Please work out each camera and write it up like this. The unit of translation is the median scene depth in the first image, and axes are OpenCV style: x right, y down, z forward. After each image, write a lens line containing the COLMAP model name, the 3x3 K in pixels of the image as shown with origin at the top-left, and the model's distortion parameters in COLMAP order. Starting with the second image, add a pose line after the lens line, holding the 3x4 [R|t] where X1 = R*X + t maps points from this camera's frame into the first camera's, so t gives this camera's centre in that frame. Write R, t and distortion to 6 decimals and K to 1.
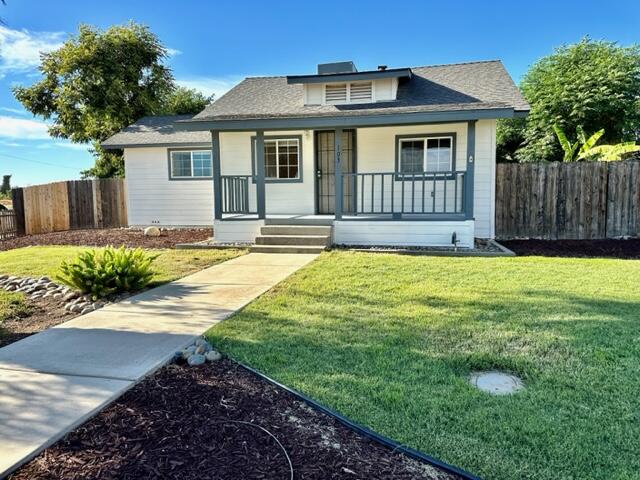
lens RADIAL K [[452.1, 0, 323.0], [0, 452.1, 236.7], [0, 0, 1]] dist [0.052218, -0.061778]
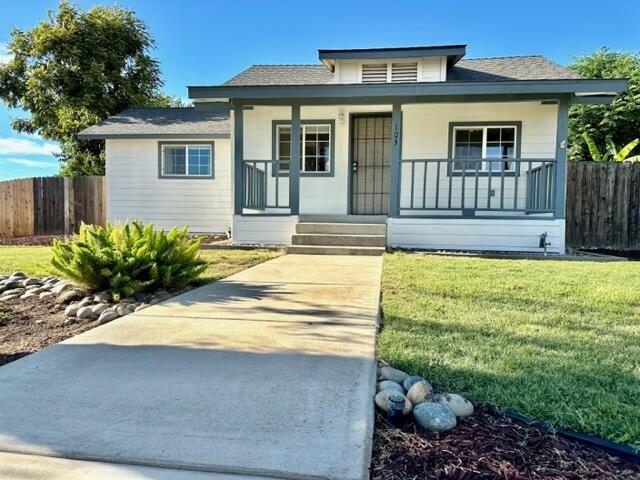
lens RADIAL K [[452.1, 0, 320.6], [0, 452.1, 242.7], [0, 0, 1]] dist [0.052218, -0.061778]
pose [[0.997096, 0.021696, 0.072998, -0.133815], [-0.018525, 0.998867, -0.043840, 0.040767], [-0.073866, 0.042360, 0.996368, 0.182551]]
